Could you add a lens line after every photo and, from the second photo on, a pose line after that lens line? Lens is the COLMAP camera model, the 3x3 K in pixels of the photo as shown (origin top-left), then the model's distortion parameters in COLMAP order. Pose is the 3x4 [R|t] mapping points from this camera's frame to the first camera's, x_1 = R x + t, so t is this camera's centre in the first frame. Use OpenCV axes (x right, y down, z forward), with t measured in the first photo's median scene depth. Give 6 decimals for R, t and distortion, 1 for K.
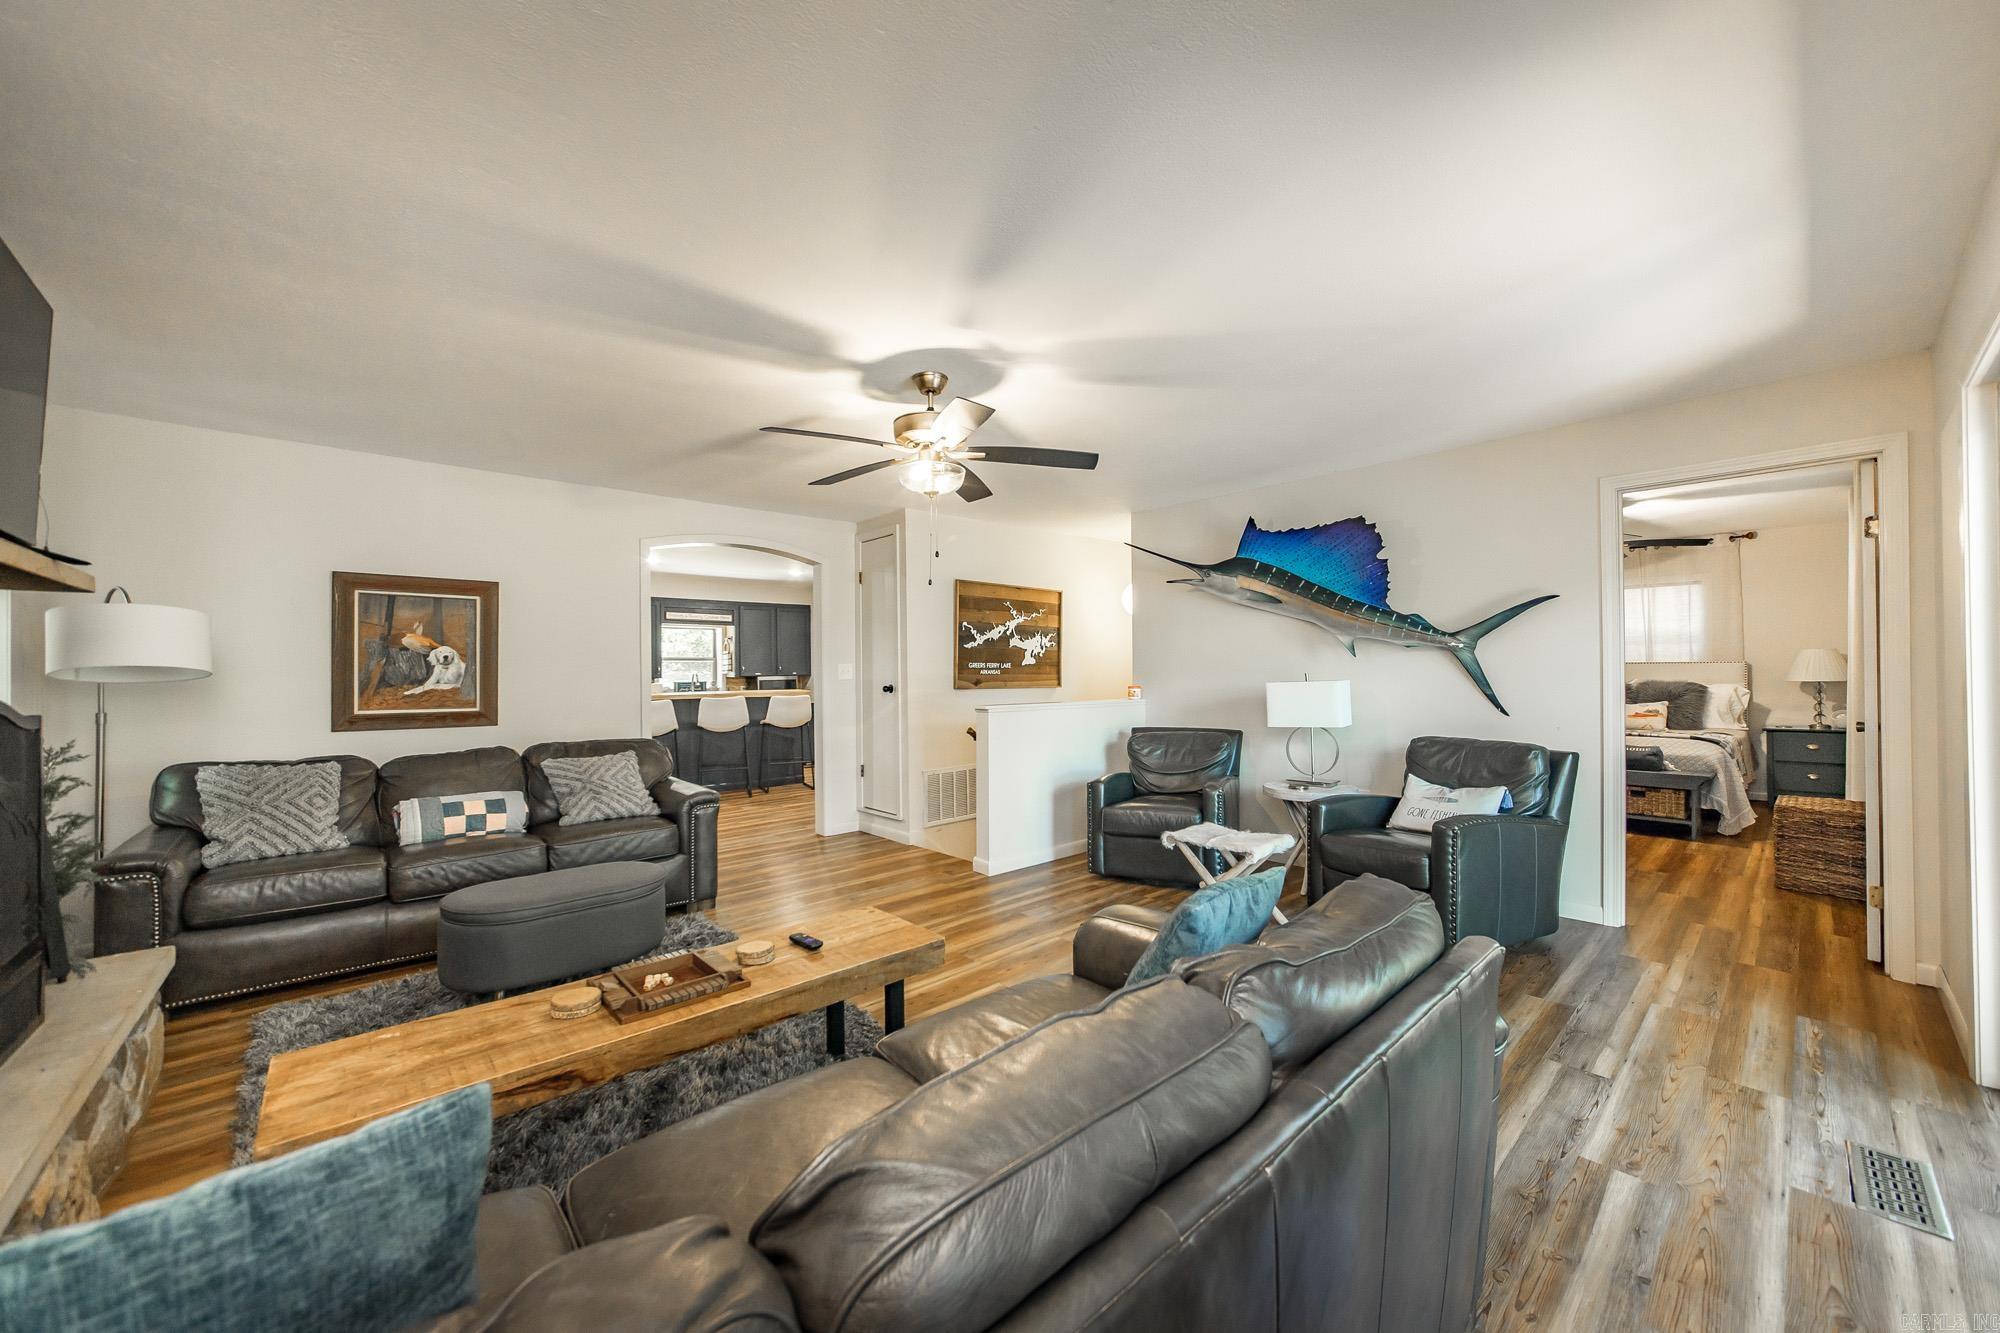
lens RADIAL K [[727.2, 0, 1028.0], [0, 727.2, 671.4], [0, 0, 1]] dist [-0.009477, 0.001327]
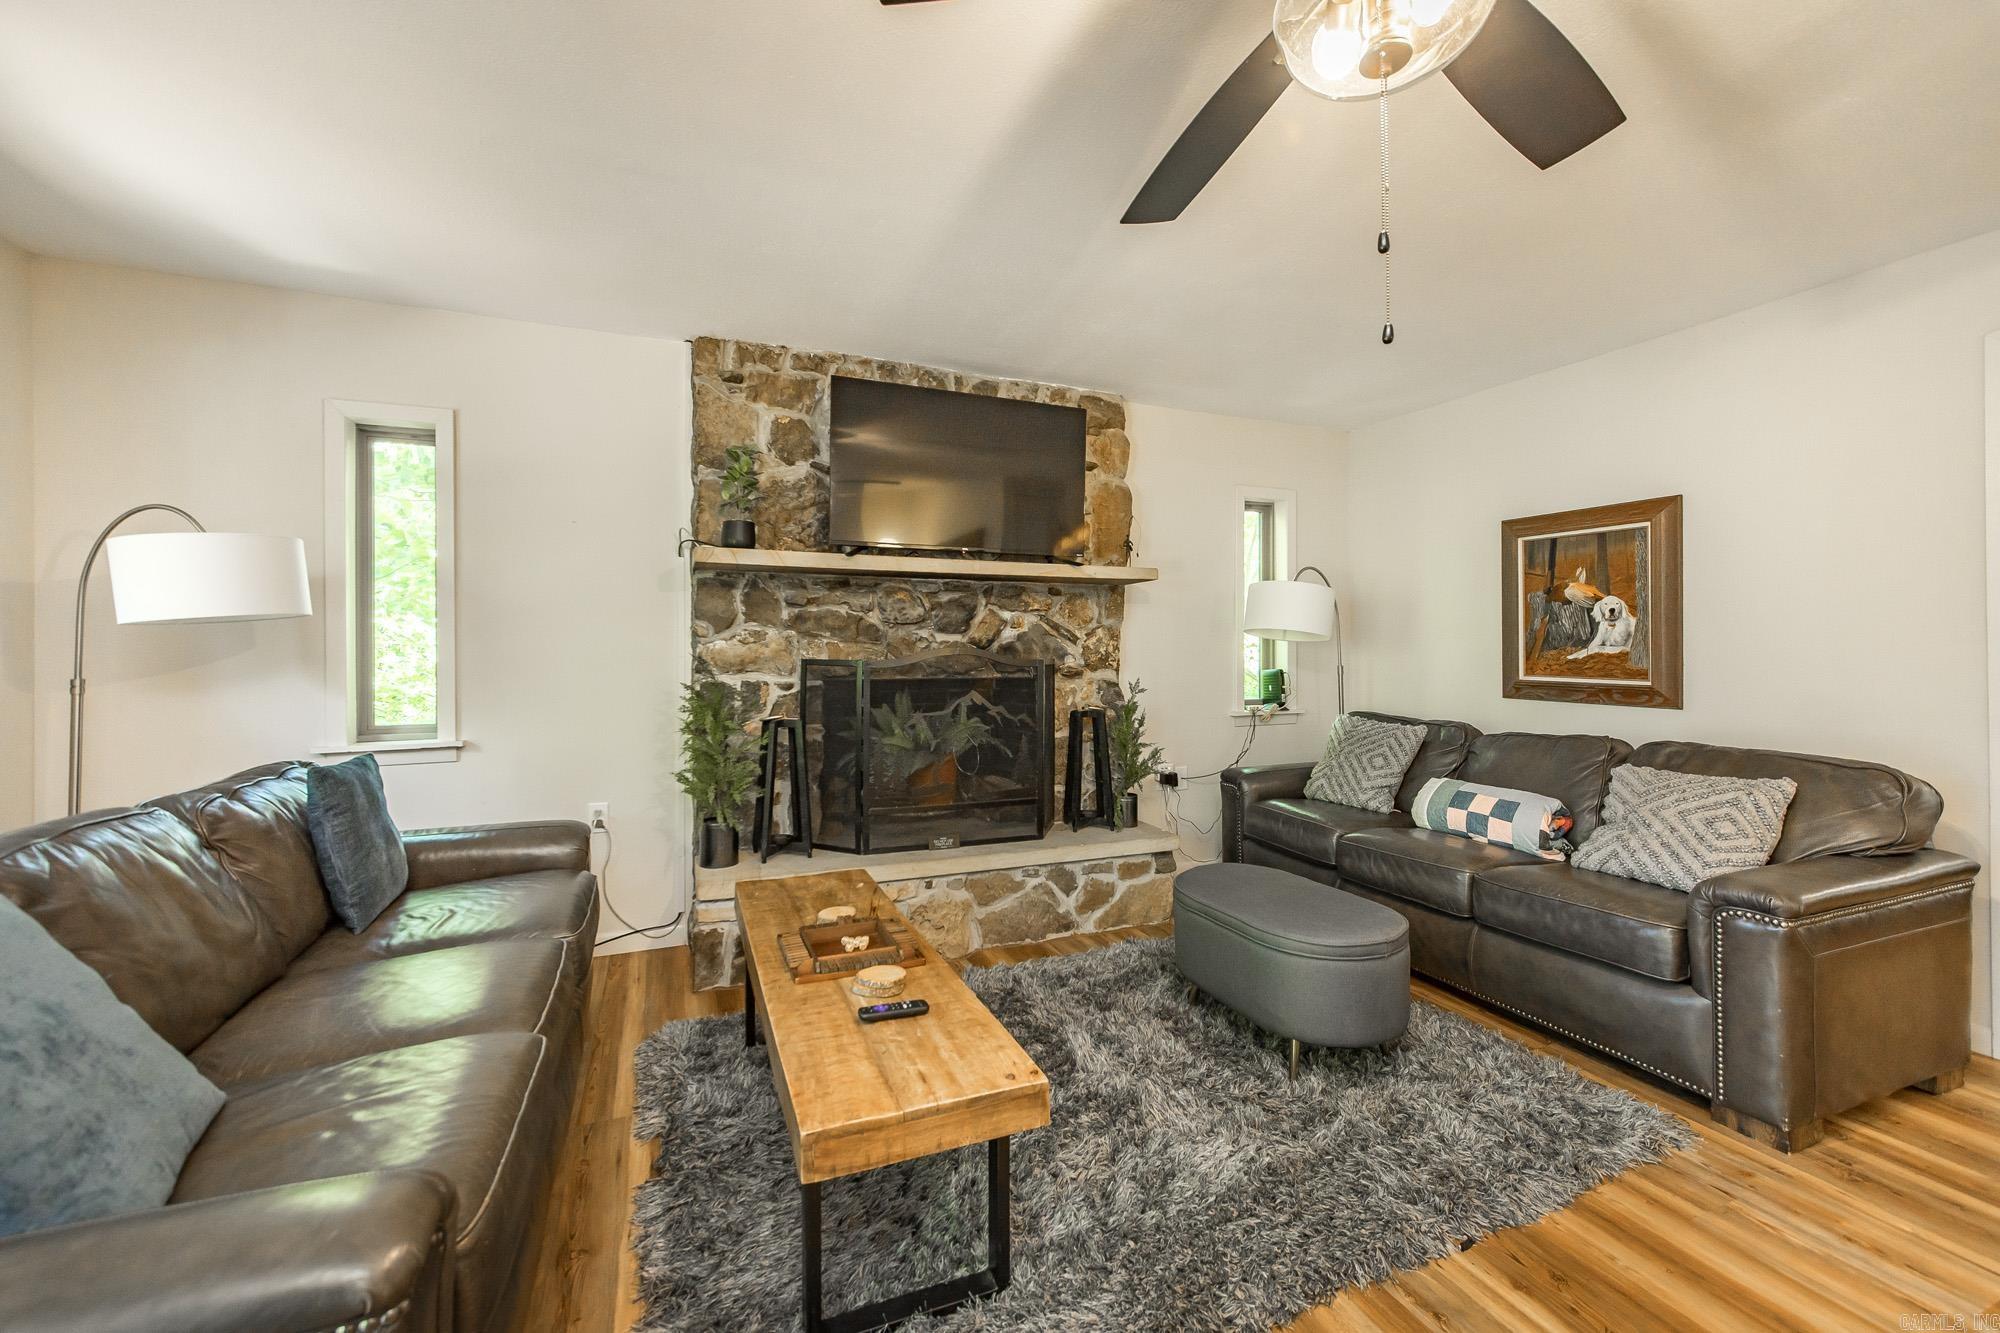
lens RADIAL K [[808.0, 0, 1005.8], [0, 808.0, 642.3], [0, 0, 1]] dist [0.001066, 0.003255]
pose [[-0.341223, 0.002978, -0.939978, 0.184983], [0.005984, 0.999982, 0.000996, 0.008384], [0.939963, -0.005285, -0.341234, 0.673918]]
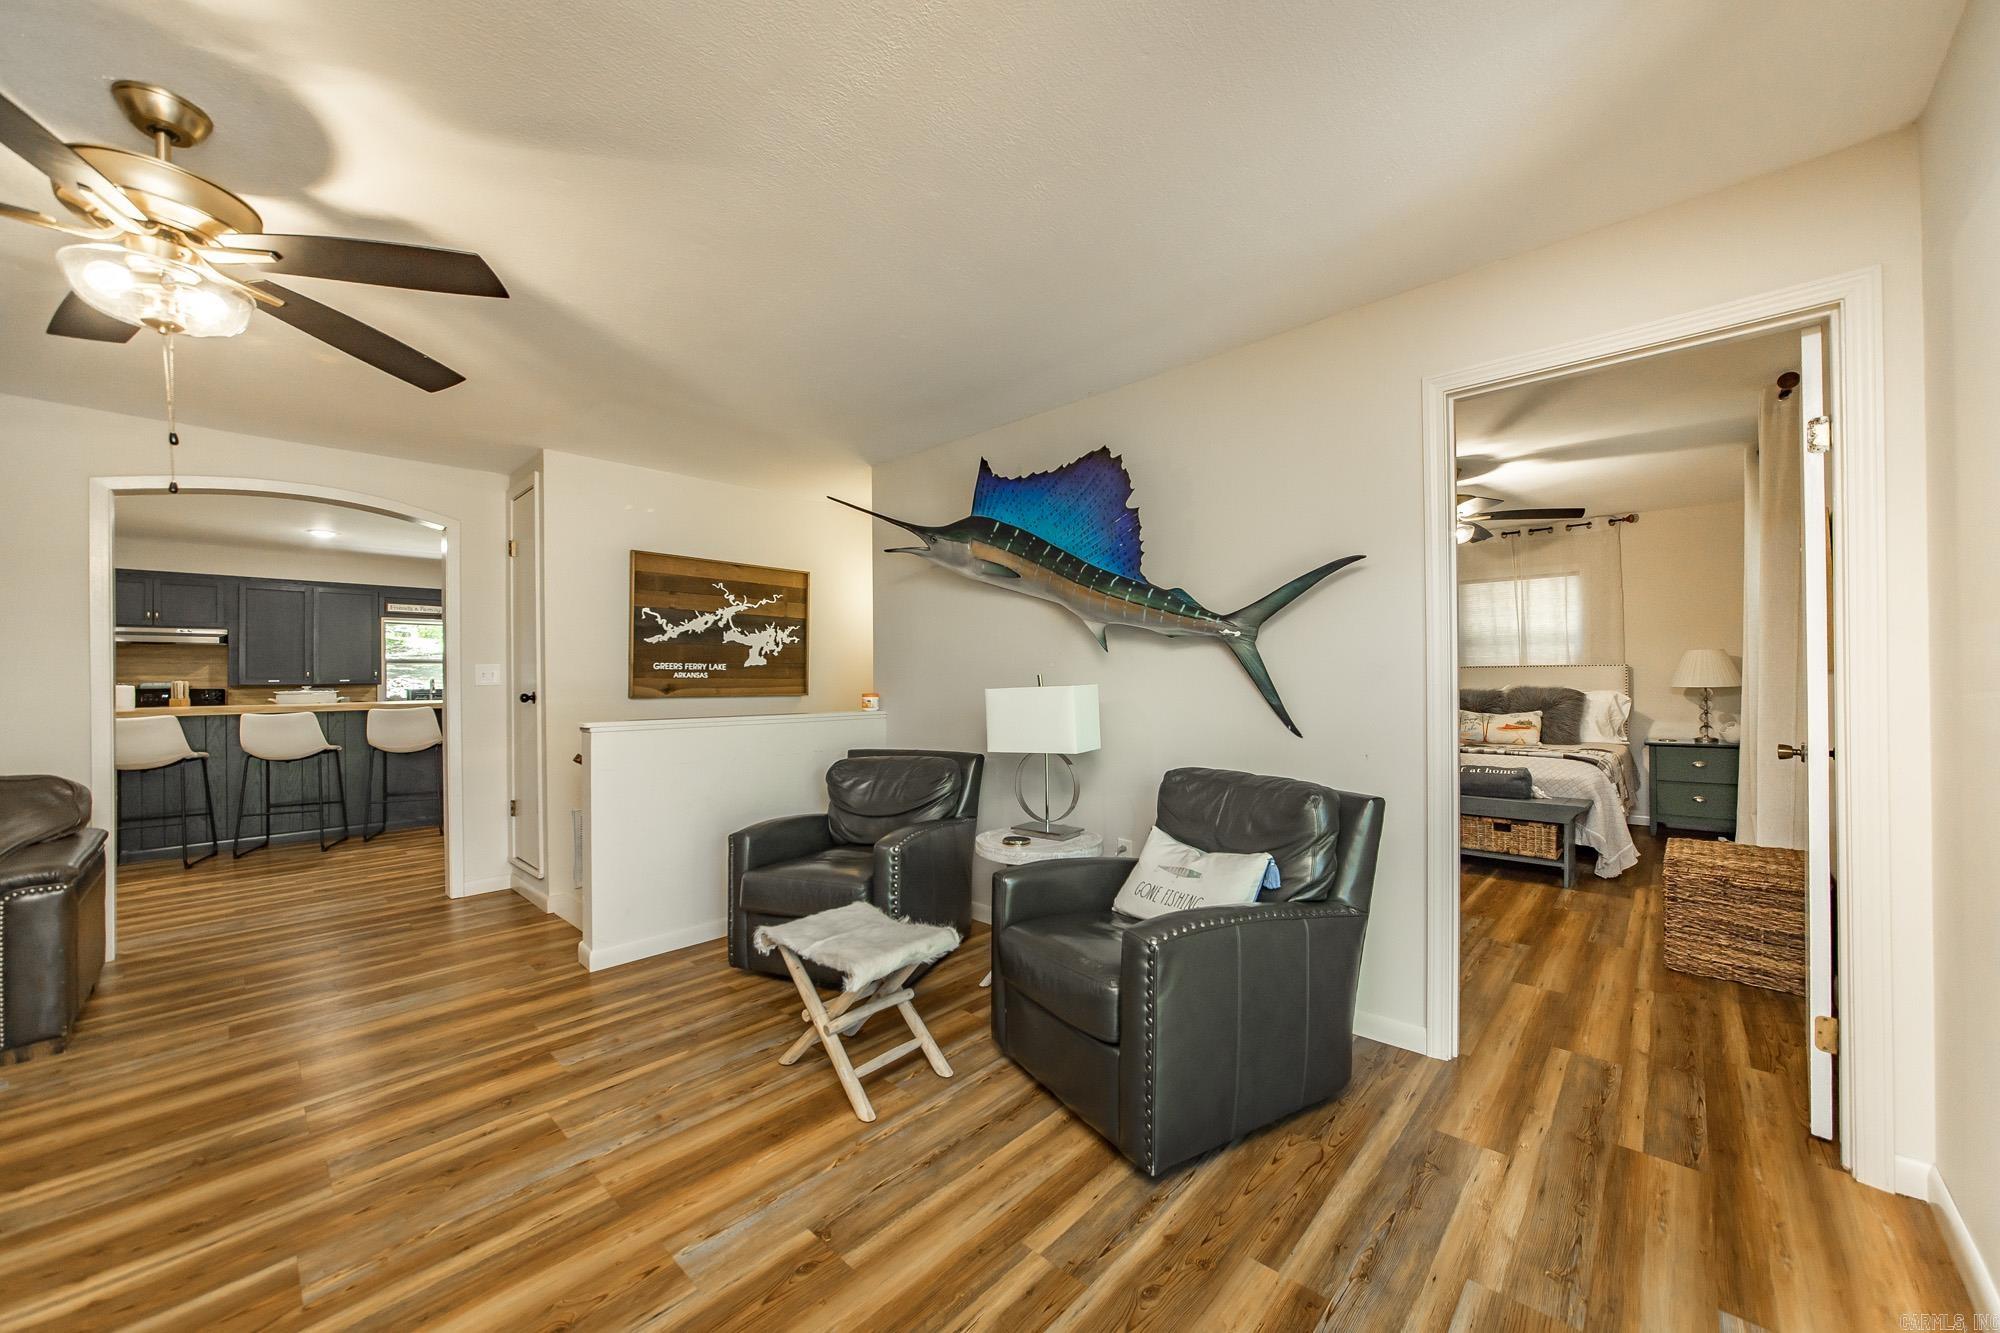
lens RADIAL K [[727.2, 0, 1010.0], [0, 727.2, 676.1], [0, 0, 1]] dist [-0.009477, 0.001327]
pose [[0.997015, 0.000837, 0.077198, 0.303048], [-0.000559, 0.999993, -0.003626, 0.006047], [-0.077201, 0.003572, 0.997009, 0.306050]]
